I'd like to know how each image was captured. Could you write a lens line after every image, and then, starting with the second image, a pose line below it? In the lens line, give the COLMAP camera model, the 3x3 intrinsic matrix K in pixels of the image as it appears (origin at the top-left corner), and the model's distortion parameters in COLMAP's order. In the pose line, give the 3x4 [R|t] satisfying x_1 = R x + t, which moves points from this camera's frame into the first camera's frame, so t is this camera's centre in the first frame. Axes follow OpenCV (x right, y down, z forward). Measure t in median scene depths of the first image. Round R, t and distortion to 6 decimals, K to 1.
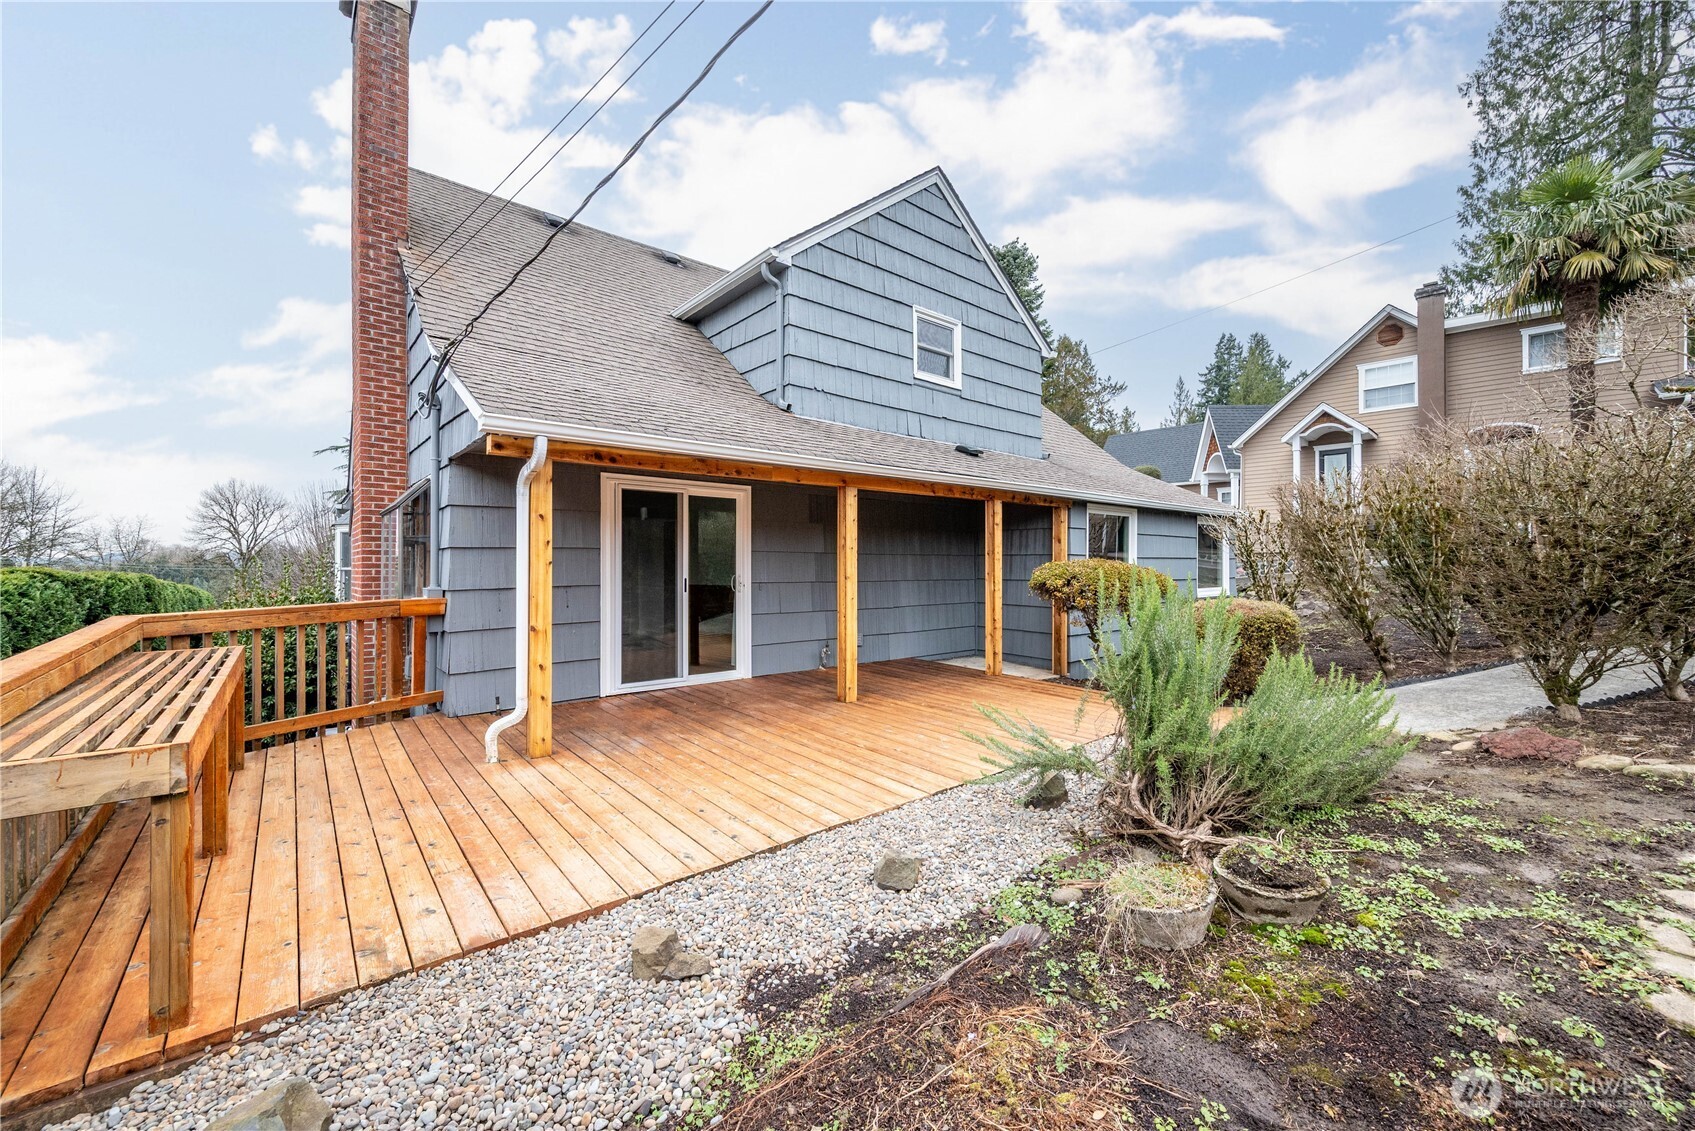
lens RADIAL K [[664.8, 0, 847.8], [0, 664.8, 564.4], [0, 0, 1]] dist [-0.000872, -0.000056]
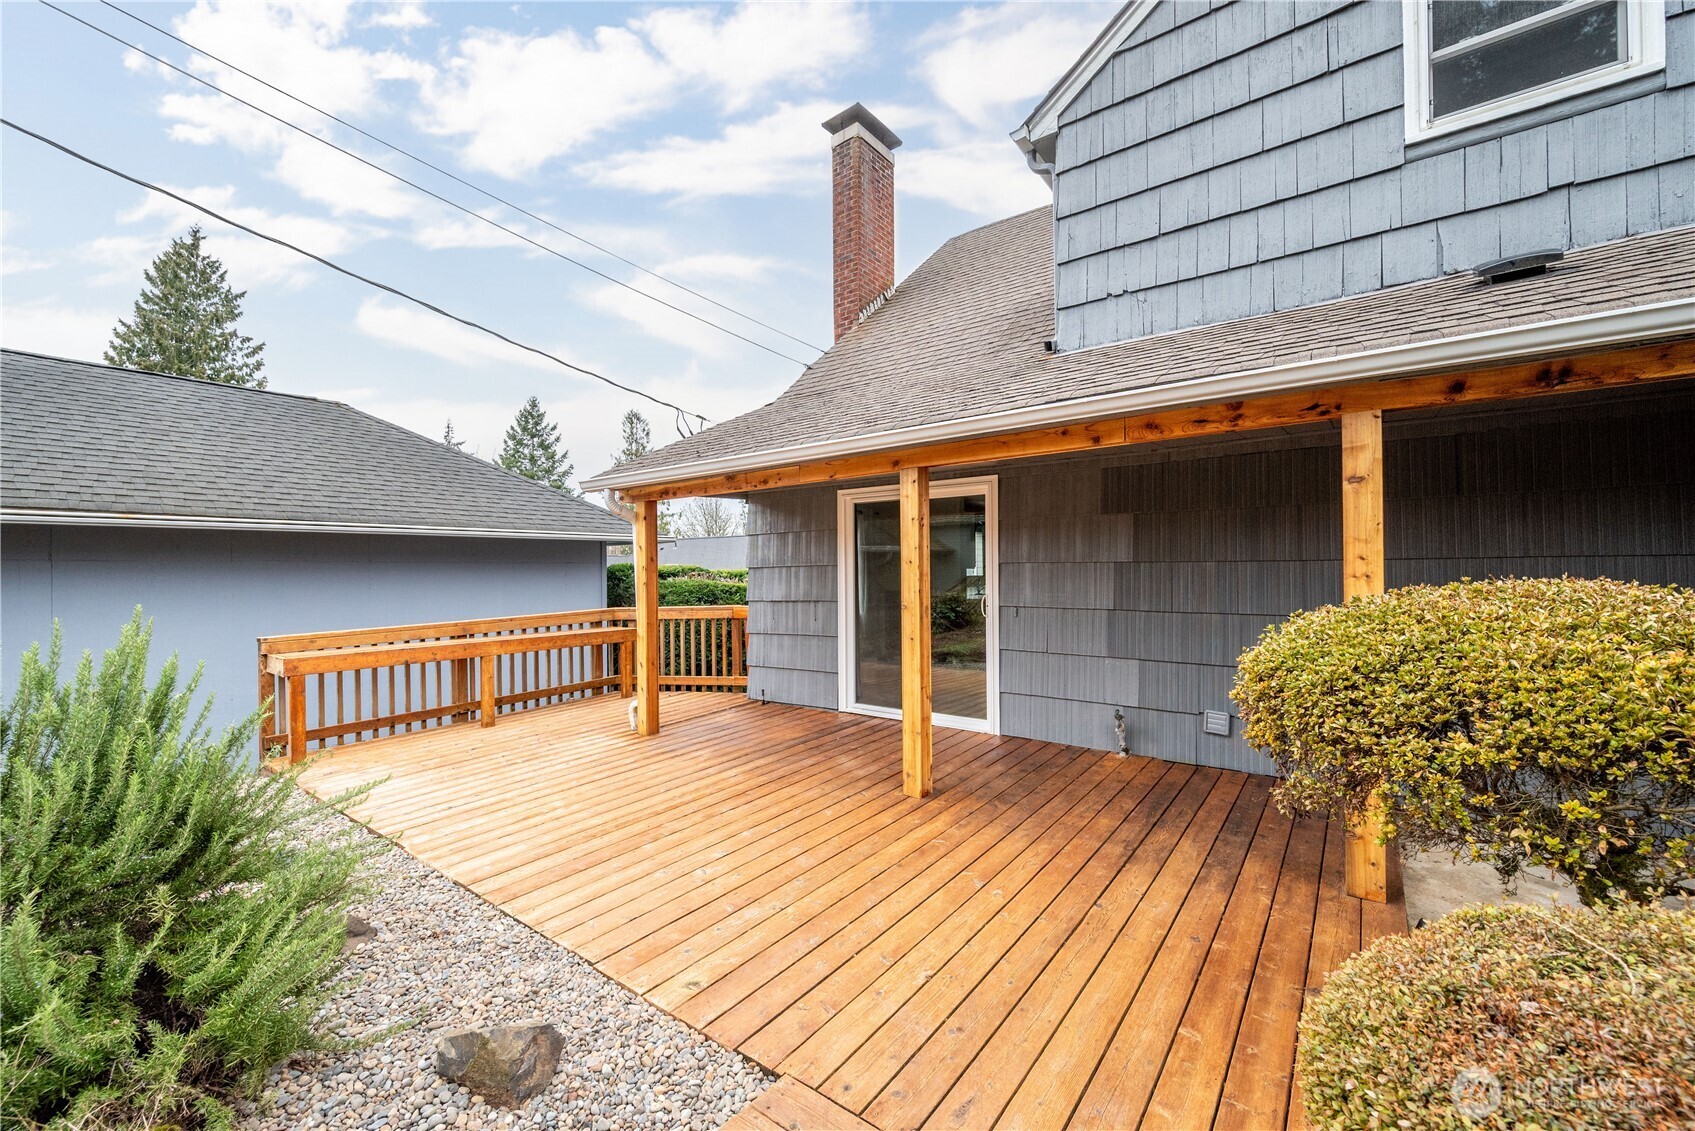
lens RADIAL K [[664.8, 0, 847.9], [0, 664.8, 563.8], [0, 0, 1]] dist [-0.000872, -0.000056]
pose [[0.216576, -0.010759, -0.976207, 0.536190], [0.007841, 0.999926, -0.009281, -0.013971], [0.976234, -0.005645, 0.216644, 0.682778]]
